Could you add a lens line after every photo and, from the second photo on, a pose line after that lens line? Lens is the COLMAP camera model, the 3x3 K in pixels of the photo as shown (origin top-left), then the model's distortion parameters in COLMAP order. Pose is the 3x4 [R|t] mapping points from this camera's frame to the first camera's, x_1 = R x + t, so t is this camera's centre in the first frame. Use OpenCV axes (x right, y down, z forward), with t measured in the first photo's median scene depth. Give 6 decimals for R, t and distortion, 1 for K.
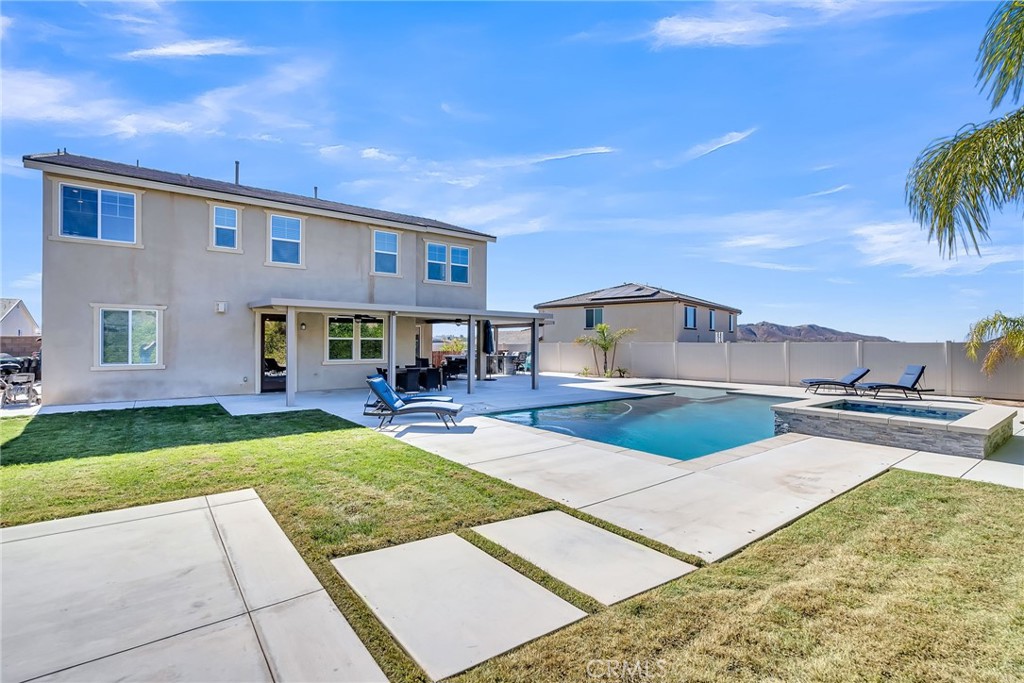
lens RADIAL K [[470.8, 0, 513.4], [0, 470.8, 345.3], [0, 0, 1]] dist [0.001098, 0.000188]
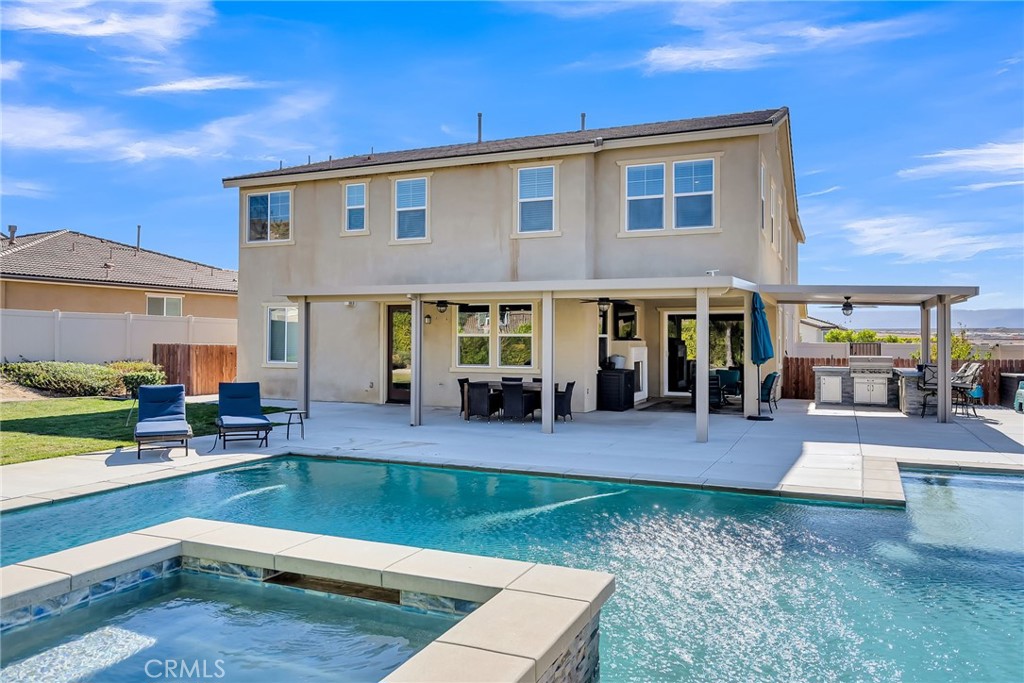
lens RADIAL K [[768.5, 0, 510.3], [0, 768.5, 334.7], [0, 0, 1]] dist [0.001590, -0.000710]
pose [[0.474545, -0.007241, -0.880201, 0.699366], [-0.010024, 0.999857, -0.013630, 0.000315], [0.880174, 0.015291, 0.474404, 0.535973]]
